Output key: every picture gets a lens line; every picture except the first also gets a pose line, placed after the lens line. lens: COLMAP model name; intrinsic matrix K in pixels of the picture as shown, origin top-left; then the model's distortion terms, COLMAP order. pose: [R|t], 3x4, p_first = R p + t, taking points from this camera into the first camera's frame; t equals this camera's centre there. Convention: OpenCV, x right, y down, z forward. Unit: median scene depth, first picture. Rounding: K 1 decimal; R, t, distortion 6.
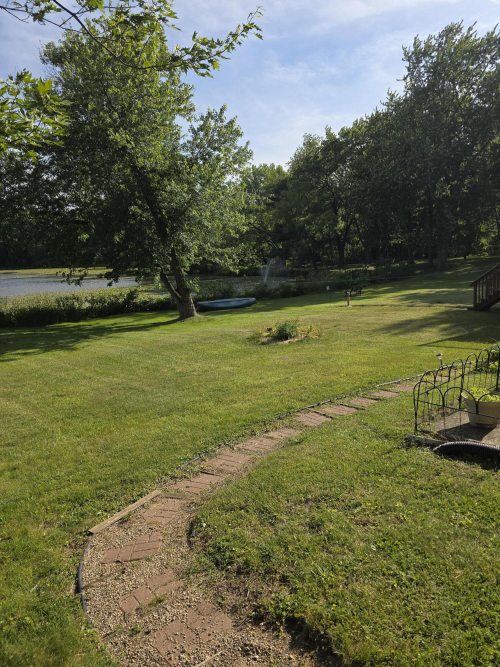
lens RADIAL K [[446.8, 0, 250.0], [0, 446.8, 333.5], [0, 0, 1]] dist [0.053548, -0.058906]
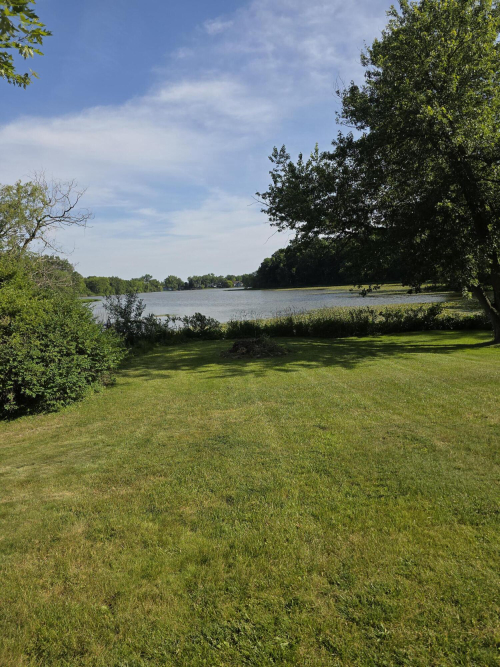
lens RADIAL K [[446.8, 0, 250.0], [0, 446.8, 333.5], [0, 0, 1]] dist [0.053548, -0.058906]
pose [[0.797290, 0.067542, -0.599806, -0.036069], [-0.089877, 0.995926, -0.007321, -0.004535], [0.596868, 0.059746, 0.800112, 0.161657]]
